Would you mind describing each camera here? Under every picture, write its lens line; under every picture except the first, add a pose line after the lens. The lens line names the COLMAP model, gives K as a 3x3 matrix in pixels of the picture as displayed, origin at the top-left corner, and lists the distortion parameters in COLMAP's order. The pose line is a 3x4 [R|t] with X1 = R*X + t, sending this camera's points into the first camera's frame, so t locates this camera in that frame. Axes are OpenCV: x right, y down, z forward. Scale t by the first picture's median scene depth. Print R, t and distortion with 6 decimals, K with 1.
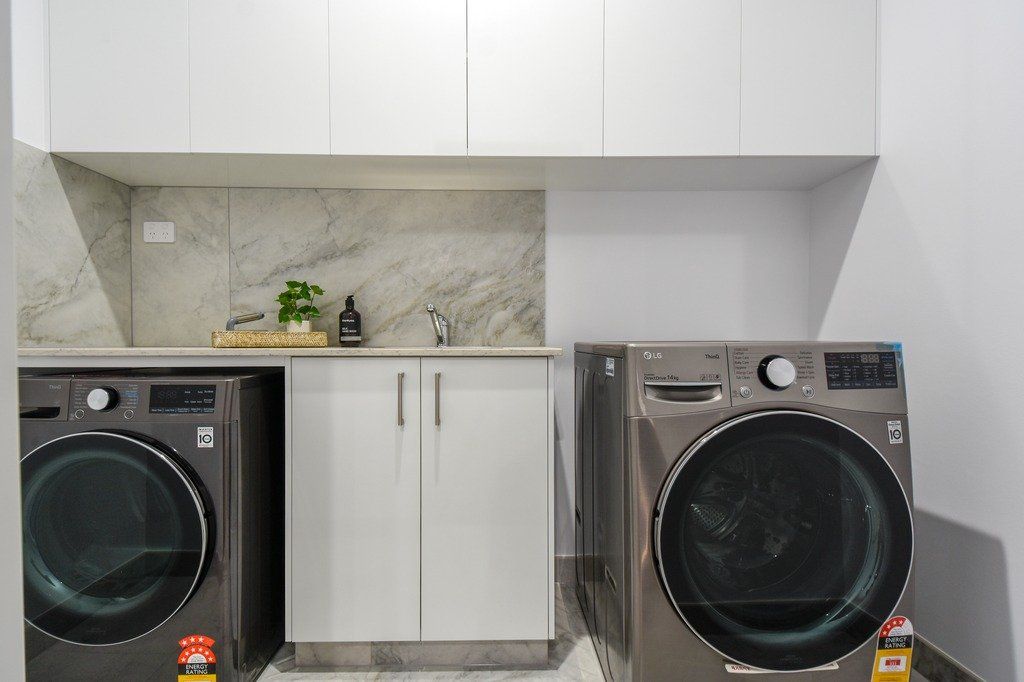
lens RADIAL K [[444.9, 0, 502.7], [0, 444.9, 345.7], [0, 0, 1]] dist [0.025992, -0.000270]
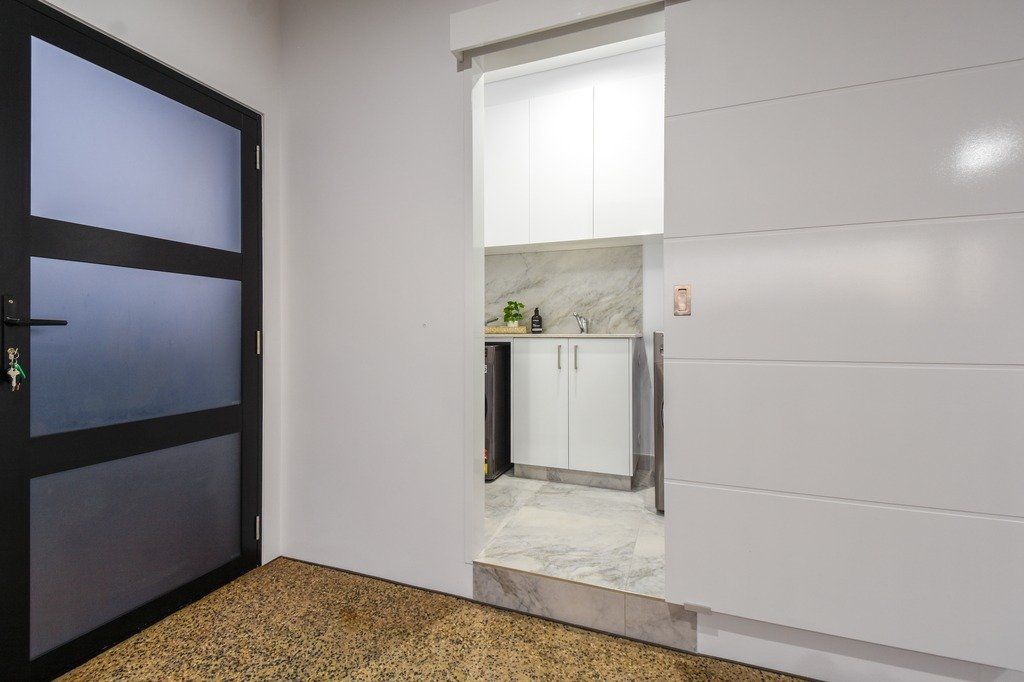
lens RADIAL K [[444.9, 0, 507.3], [0, 444.9, 338.2], [0, 0, 1]] dist [0.025992, -0.000270]
pose [[0.926692, 0.004076, -0.375799, 0.270504], [-0.003512, 0.999991, 0.002184, 0.018060], [0.375804, -0.000704, 0.926699, -0.850968]]
